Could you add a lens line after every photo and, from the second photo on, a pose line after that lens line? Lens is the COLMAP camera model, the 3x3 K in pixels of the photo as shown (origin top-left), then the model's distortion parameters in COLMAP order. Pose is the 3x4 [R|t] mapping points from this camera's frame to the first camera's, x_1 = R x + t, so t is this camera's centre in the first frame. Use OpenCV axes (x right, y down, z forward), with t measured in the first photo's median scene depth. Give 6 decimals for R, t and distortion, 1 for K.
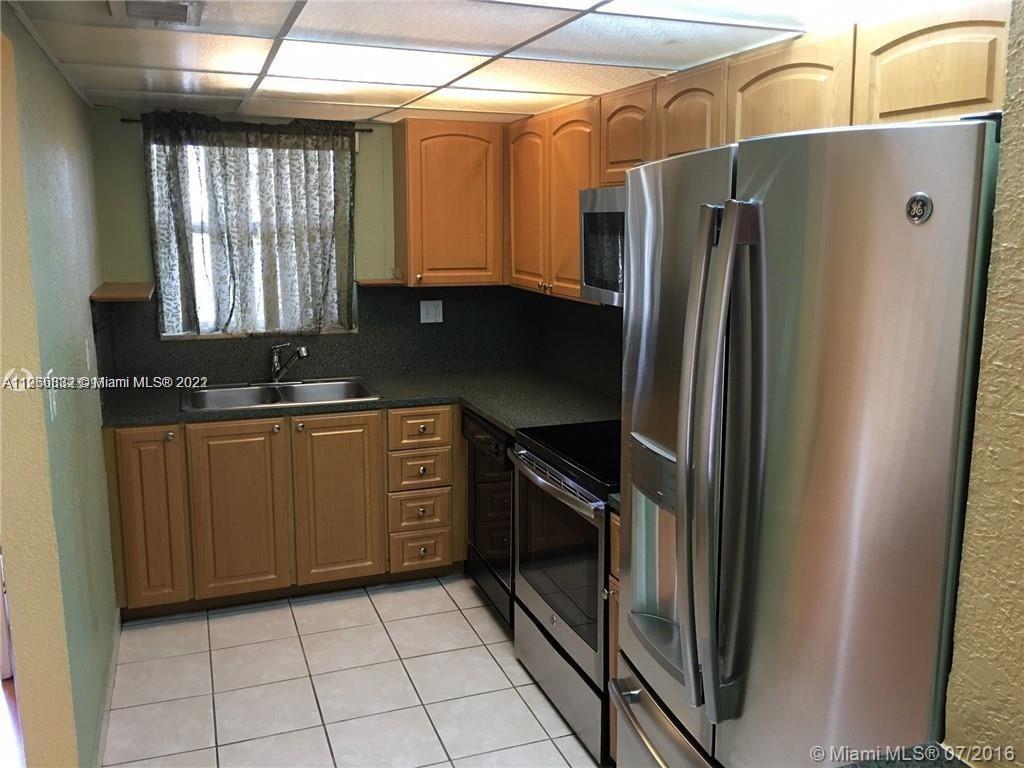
lens RADIAL K [[879.7, 0, 505.4], [0, 879.7, 374.9], [0, 0, 1]] dist [0.072239, -0.108591]
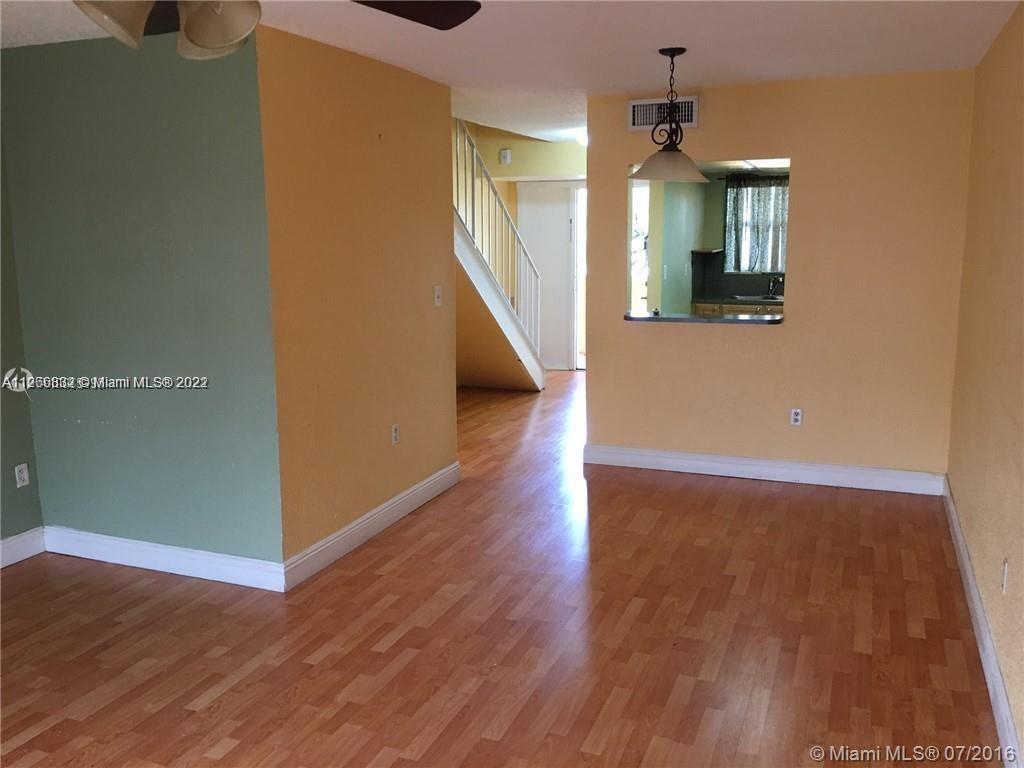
lens RADIAL K [[879.7, 0, 511.4], [0, 879.7, 385.4], [0, 0, 1]] dist [0.072239, -0.108591]
pose [[0.742458, 0.107515, -0.661208, 0.721294], [-0.095386, 0.993947, 0.054512, 0.169953], [0.663066, 0.022597, 0.748219, -1.032759]]
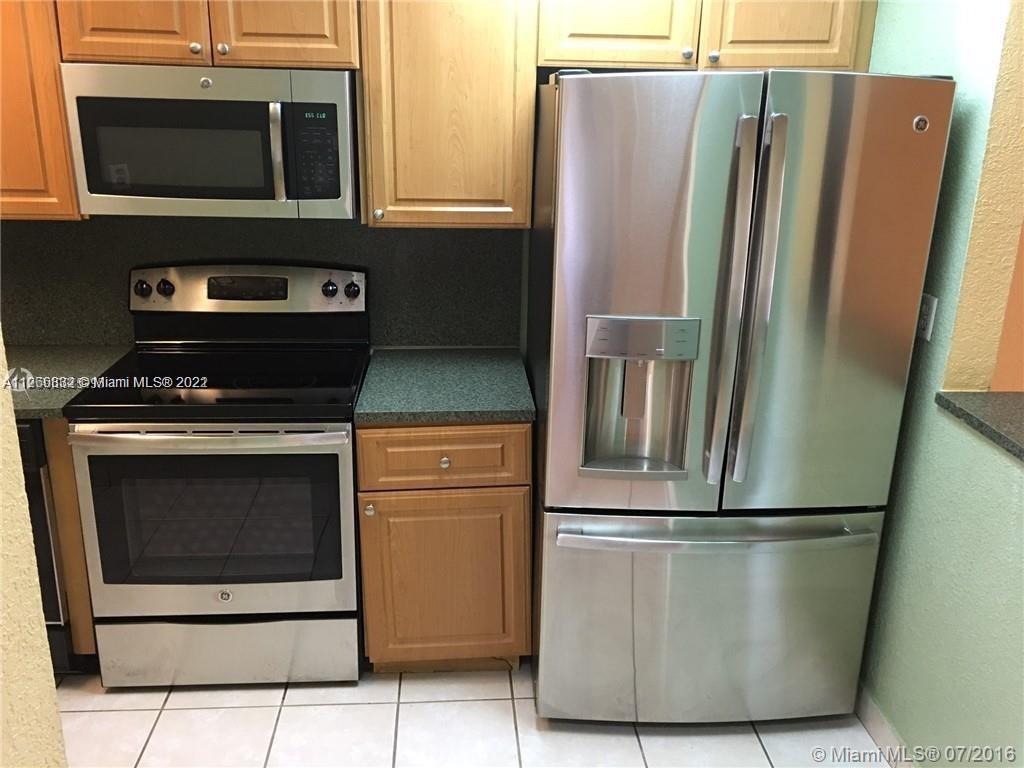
lens RADIAL K [[879.7, 0, 501.0], [0, 879.7, 375.6], [0, 0, 1]] dist [0.072239, -0.108591]
pose [[0.276317, -0.283390, 0.918335, -0.464264], [0.143196, 0.957011, 0.252240, -0.079434], [-0.950339, 0.061804, 0.305018, 0.368259]]
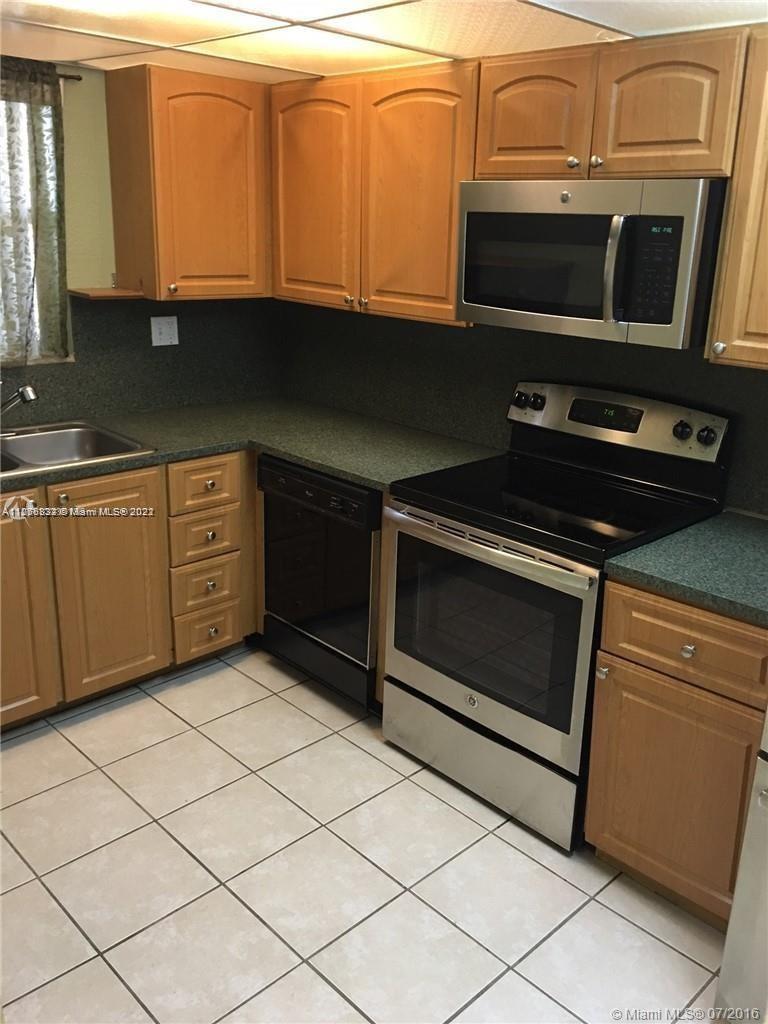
lens RADIAL K [[879.7, 0, 389.2], [0, 879.7, 505.1], [0, 0, 1]] dist [0.072239, -0.108591]
pose [[0.910027, -0.098636, 0.402644, -0.271774], [0.038706, 0.987255, 0.154368, -0.037668], [-0.412738, -0.124895, 0.902246, 0.214580]]
